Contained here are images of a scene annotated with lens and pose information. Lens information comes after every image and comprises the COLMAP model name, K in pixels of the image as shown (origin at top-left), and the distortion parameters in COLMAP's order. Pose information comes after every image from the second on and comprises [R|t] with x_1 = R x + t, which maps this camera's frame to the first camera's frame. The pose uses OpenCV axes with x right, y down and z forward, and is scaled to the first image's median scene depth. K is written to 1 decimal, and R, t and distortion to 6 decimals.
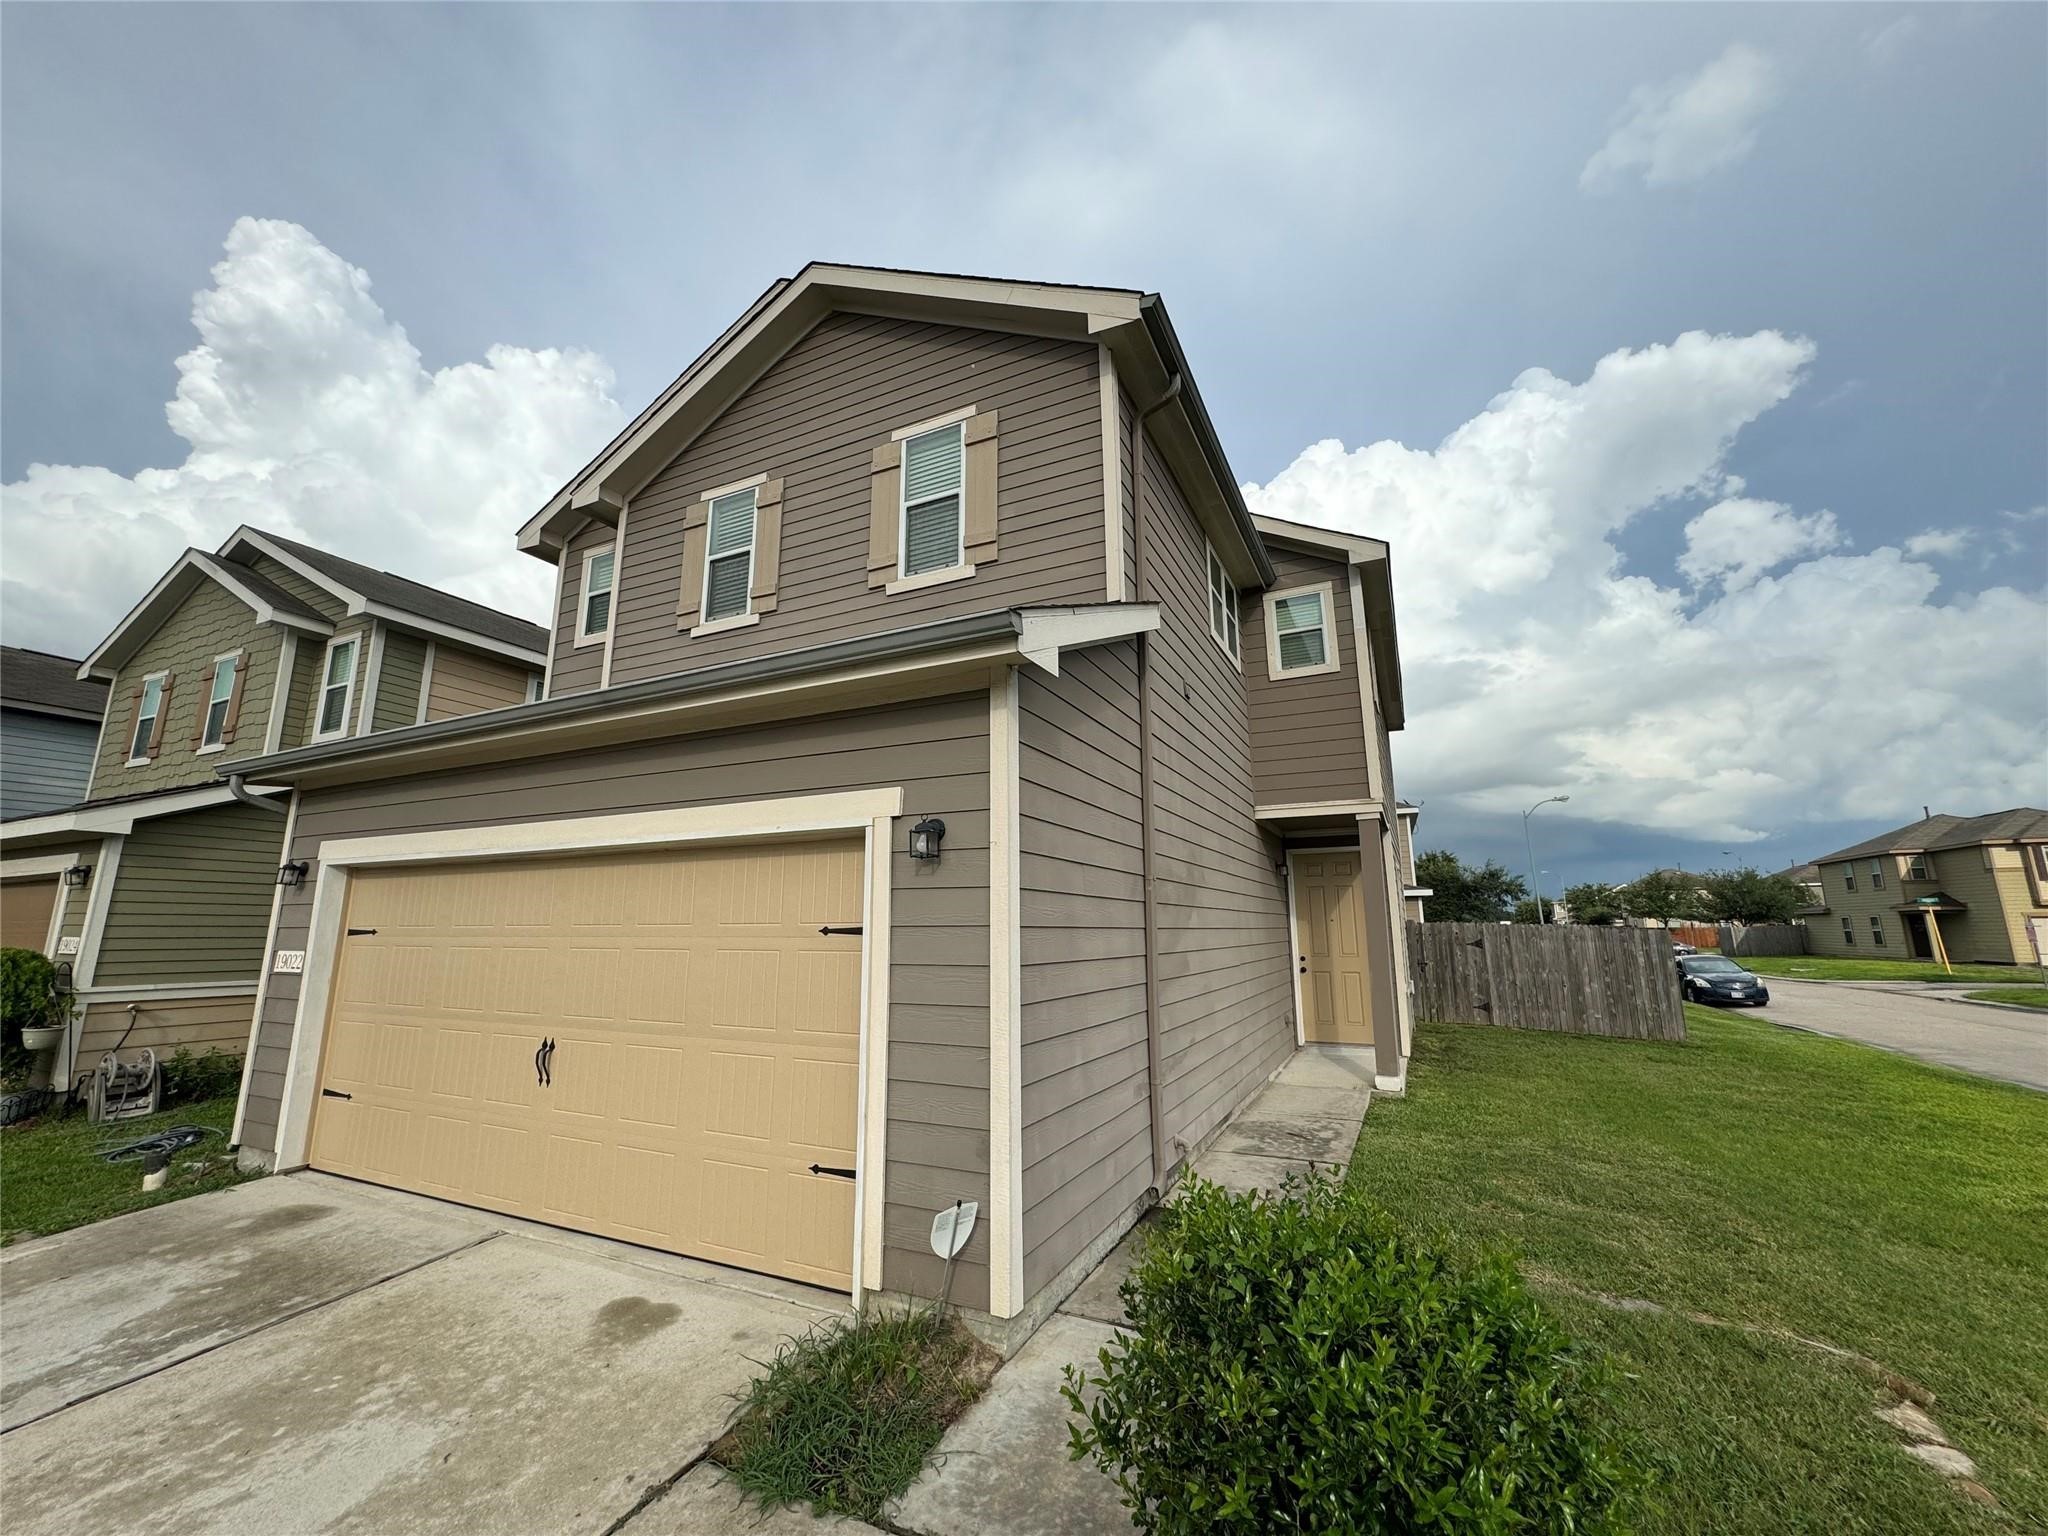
lens RADIAL K [[822.5, 0, 1014.2], [0, 822.5, 762.3], [0, 0, 1]] dist [0.000239, 0.000206]
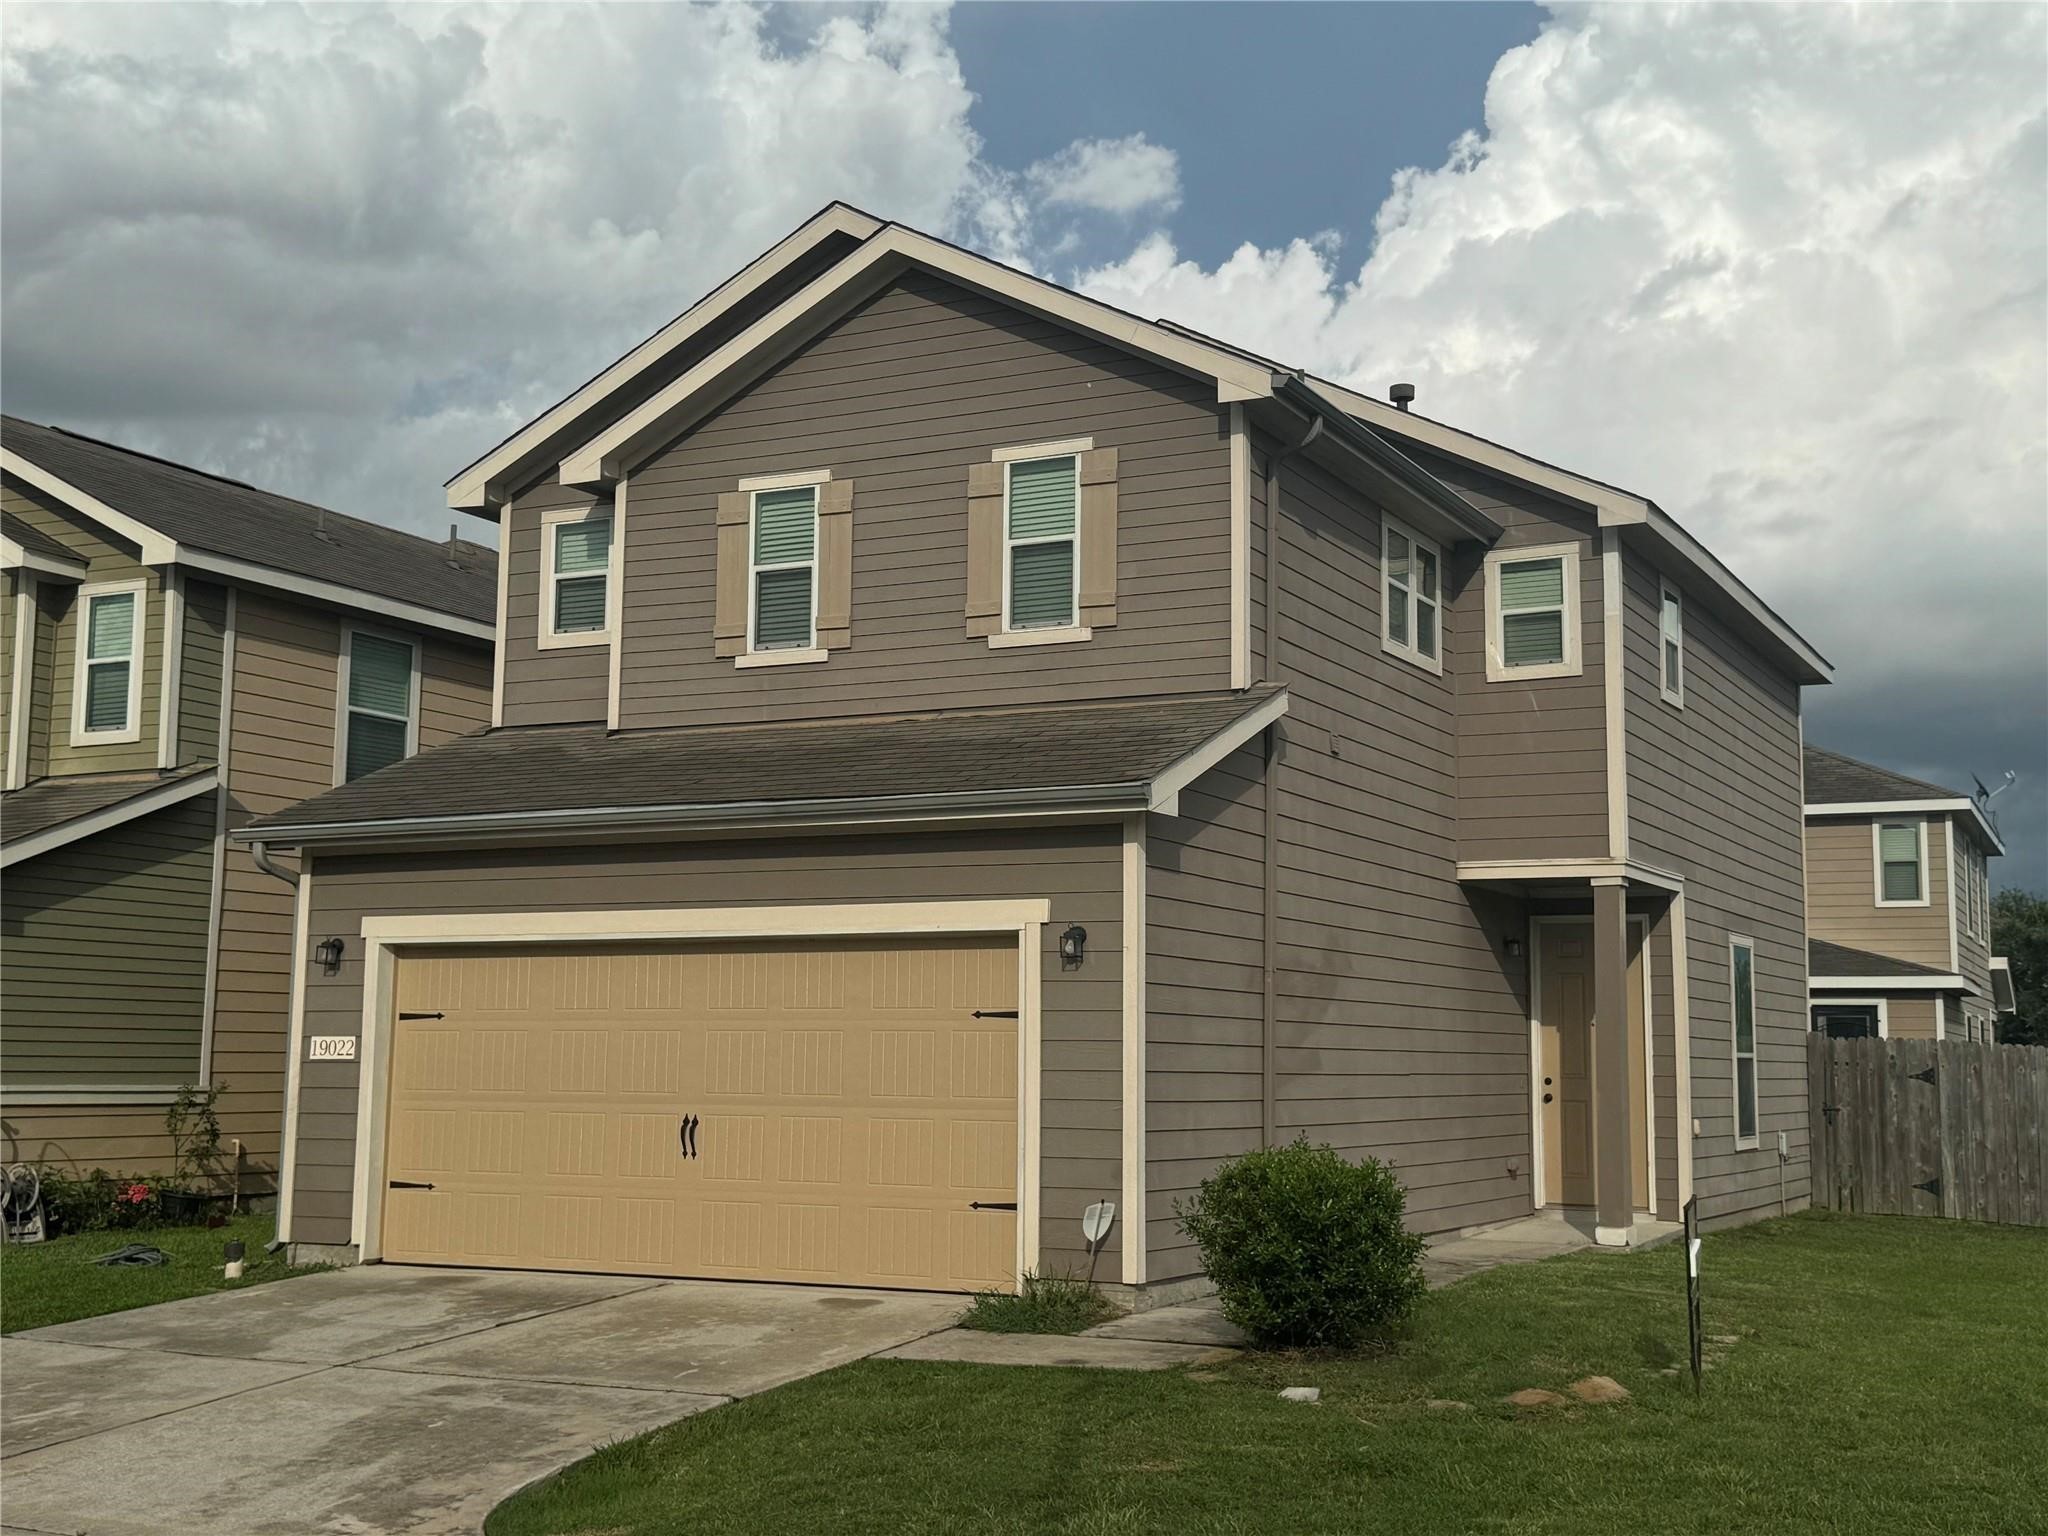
lens RADIAL K [[2404.0, 0, 1024.0], [0, 2404.0, 768.0], [0, 0, 1]] dist [0.171847, -0.373485]
pose [[0.999817, 0.011890, -0.014995, -0.075592], [-0.010663, 0.996785, 0.079405, -0.276964], [0.015891, -0.079231, 0.996730, -1.583000]]
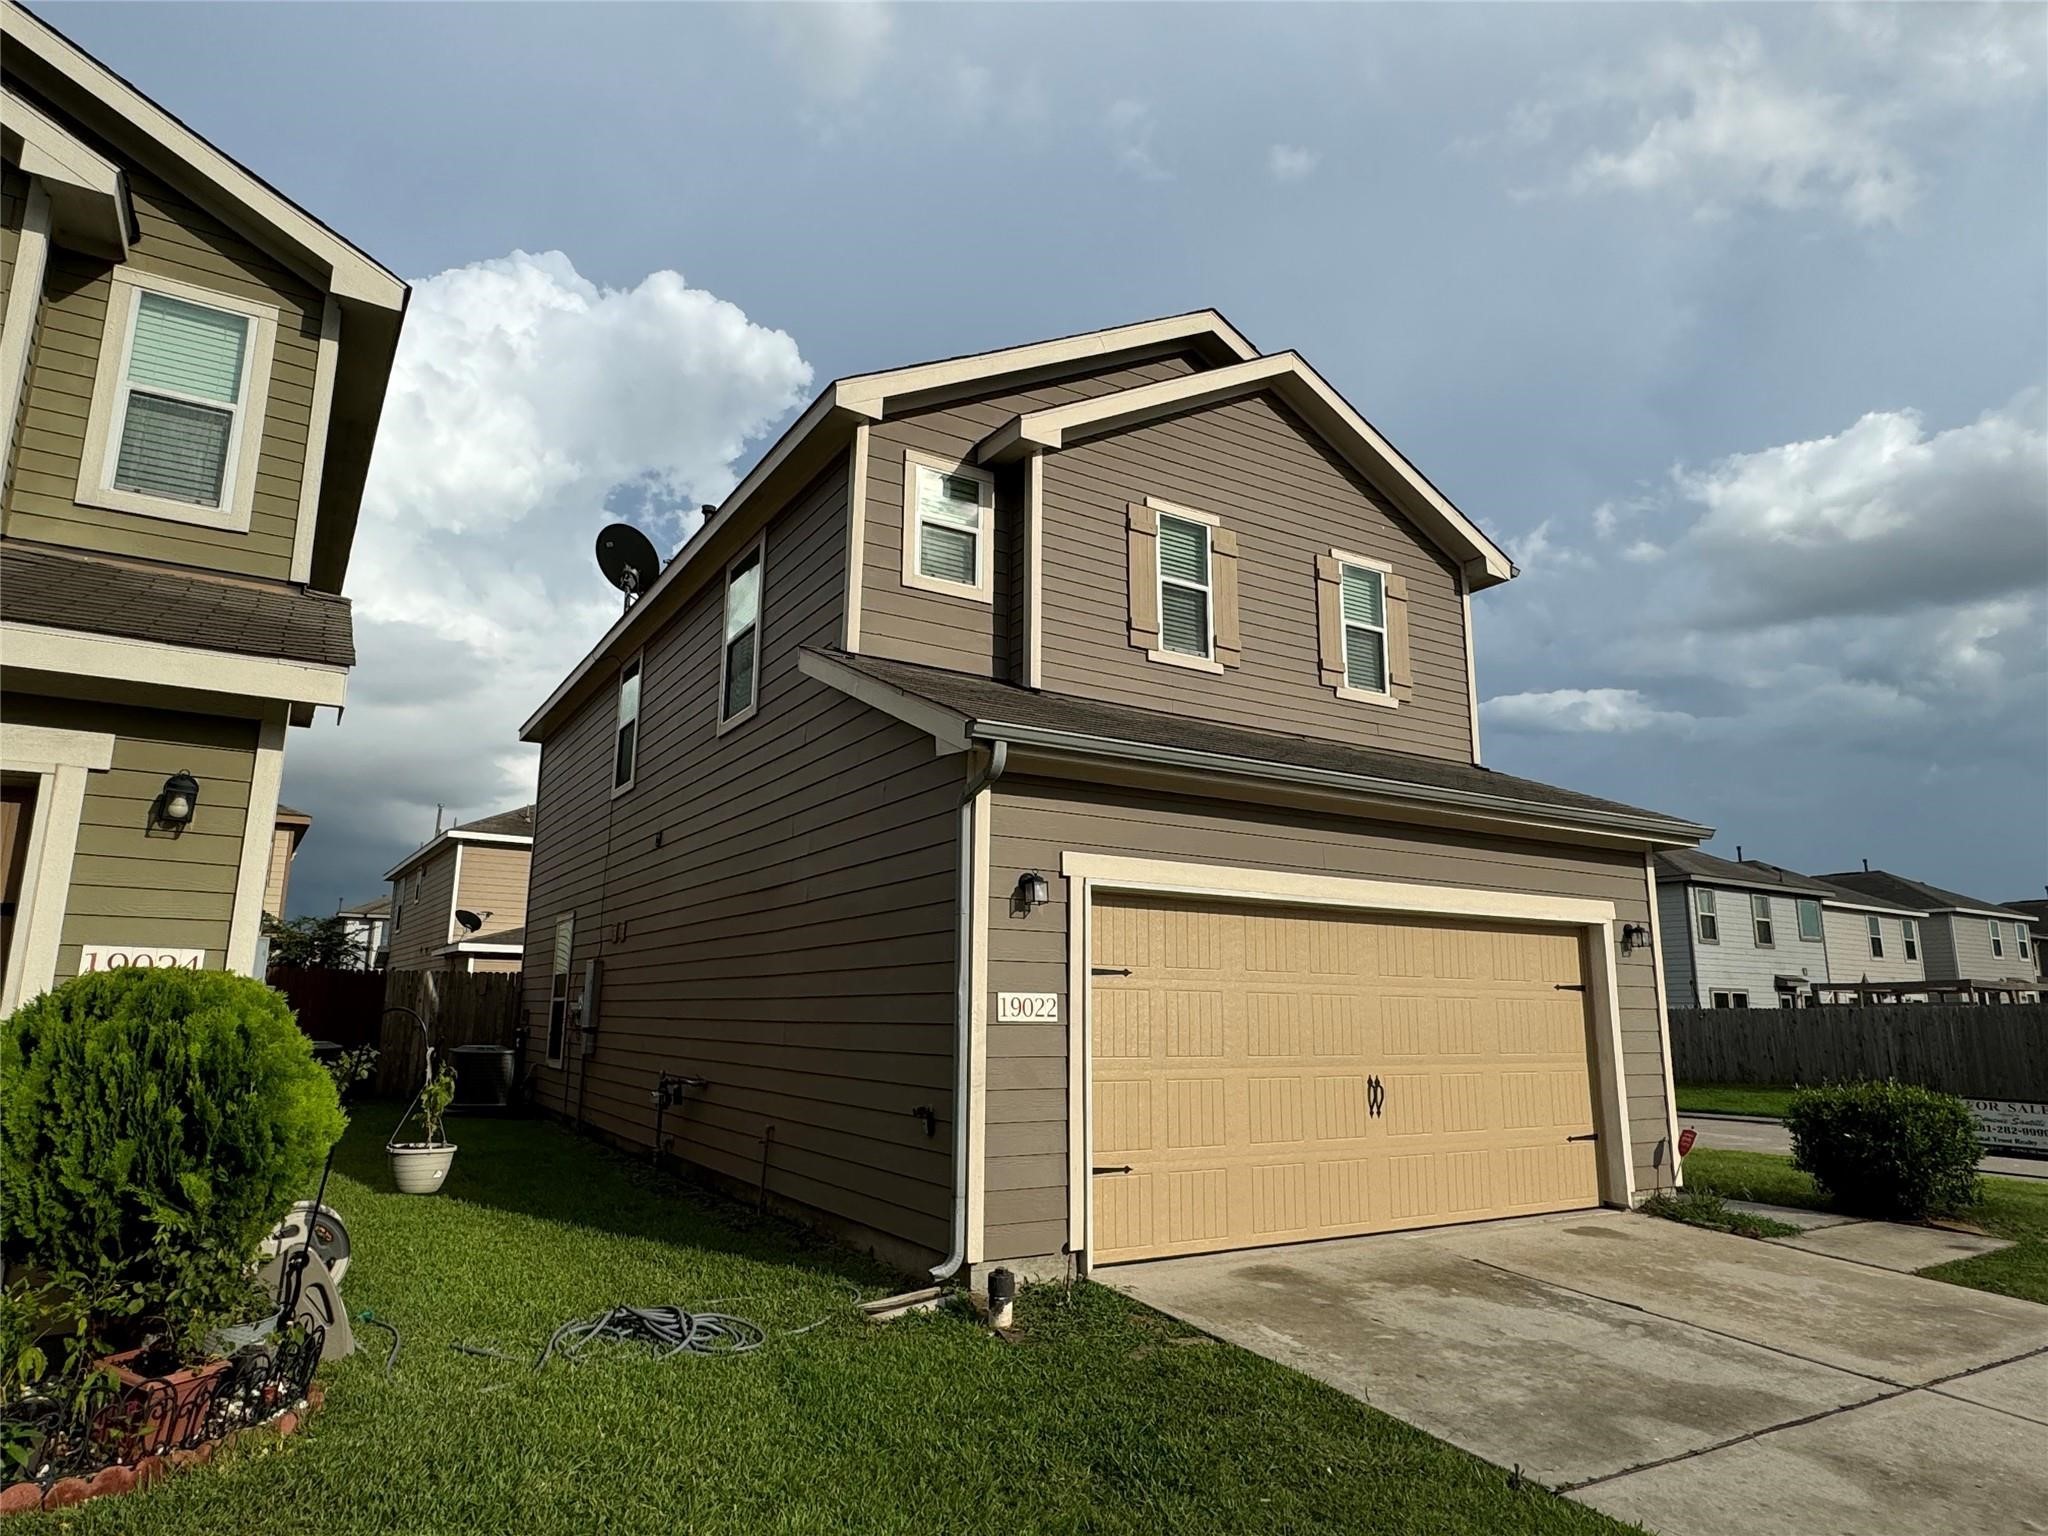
lens RADIAL K [[1229.2, 0, 1024.0], [0, 1229.2, 768.0], [0, 0, 1]] dist [-0.002855, -0.000716]
pose [[0.531835, 0.176082, 0.828340, -1.761956], [-0.181798, 0.979079, -0.091402, 0.127892], [-0.827104, -0.101980, 0.552719, 0.396952]]
